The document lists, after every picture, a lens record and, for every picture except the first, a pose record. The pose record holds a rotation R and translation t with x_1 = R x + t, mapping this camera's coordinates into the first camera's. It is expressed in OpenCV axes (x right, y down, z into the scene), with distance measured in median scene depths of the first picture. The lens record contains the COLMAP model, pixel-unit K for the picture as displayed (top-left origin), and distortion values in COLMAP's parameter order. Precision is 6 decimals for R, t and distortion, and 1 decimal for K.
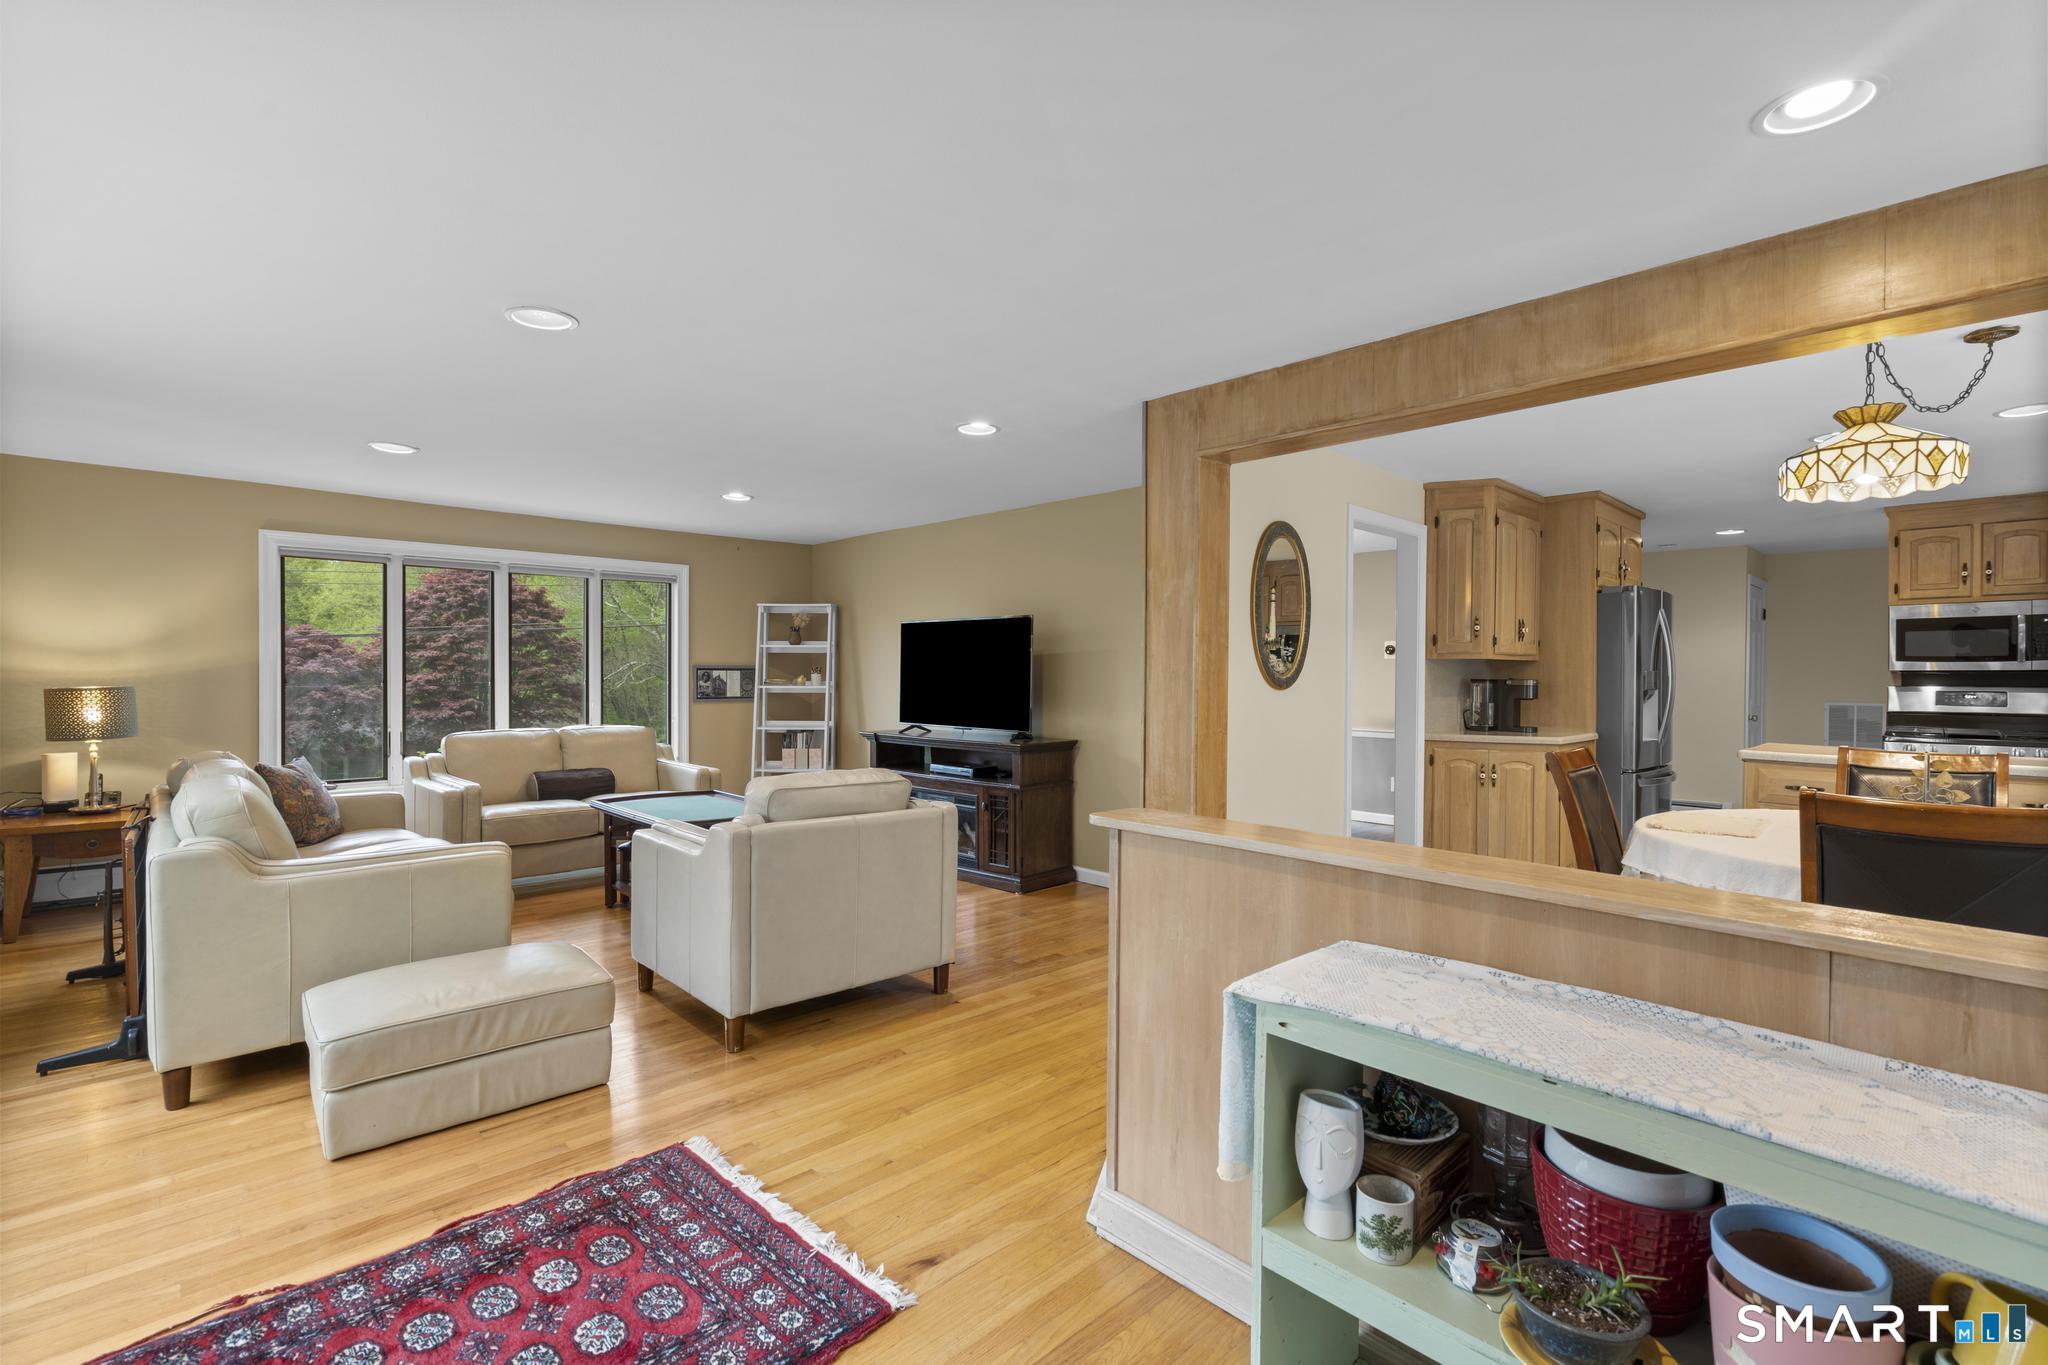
lens RADIAL K [[922.1, 0, 1027.7], [0, 922.1, 681.0], [0, 0, 1]] dist [-0.004723, 0.001701]
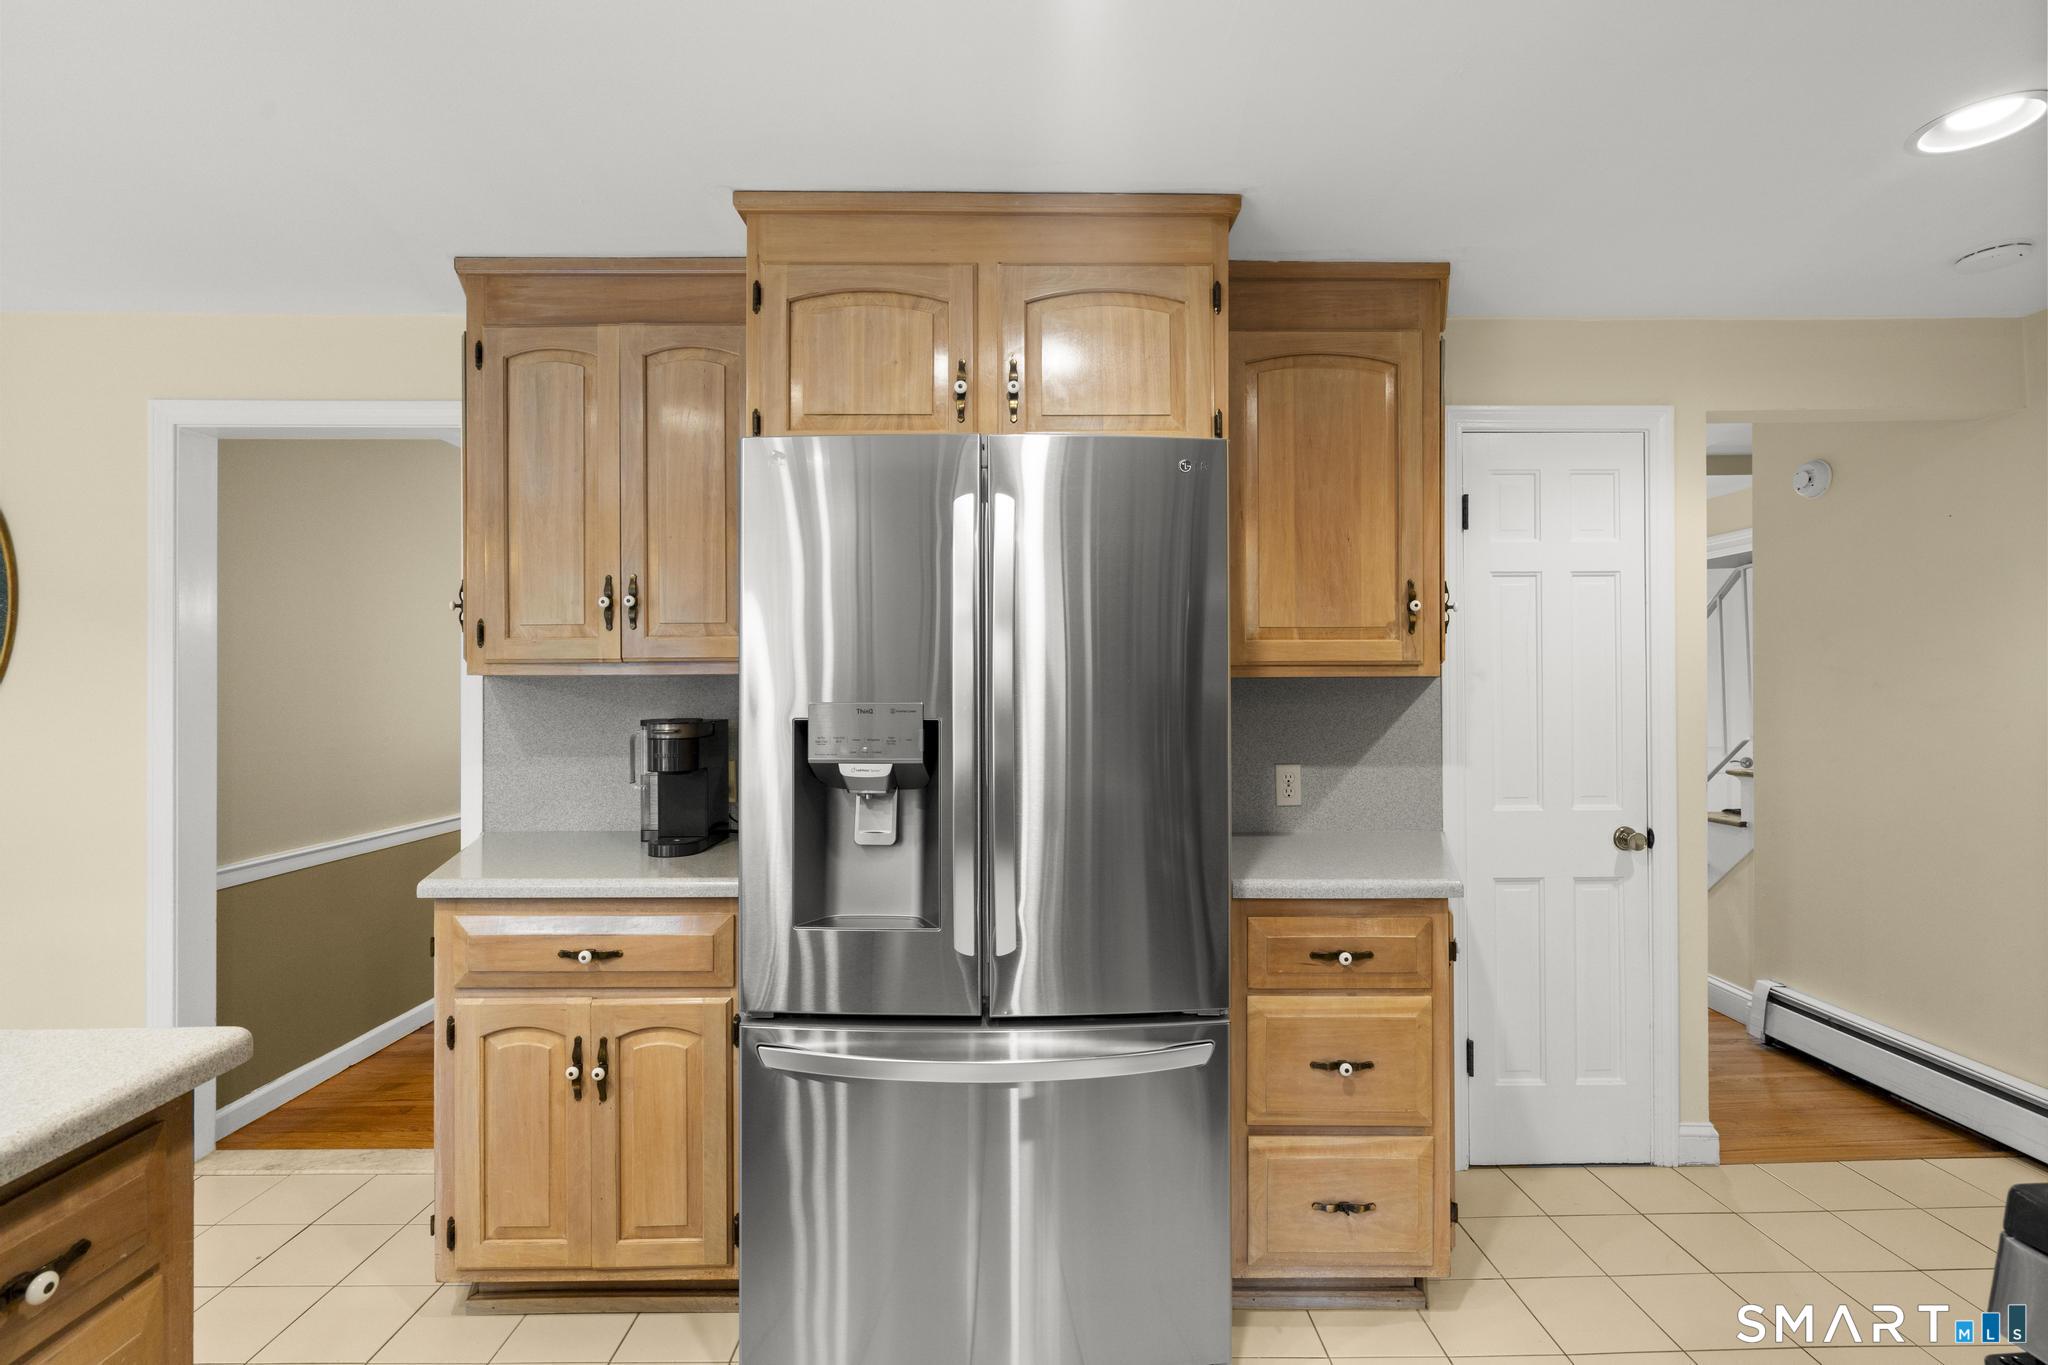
lens RADIAL K [[922.1, 0, 1025.1], [0, 922.1, 679.7], [0, 0, 1]] dist [-0.004723, 0.001701]
pose [[0.729553, -0.009529, -0.683858, 0.930317], [0.001153, 0.999919, -0.012703, -0.014617], [0.683923, 0.008479, 0.729505, 0.812995]]
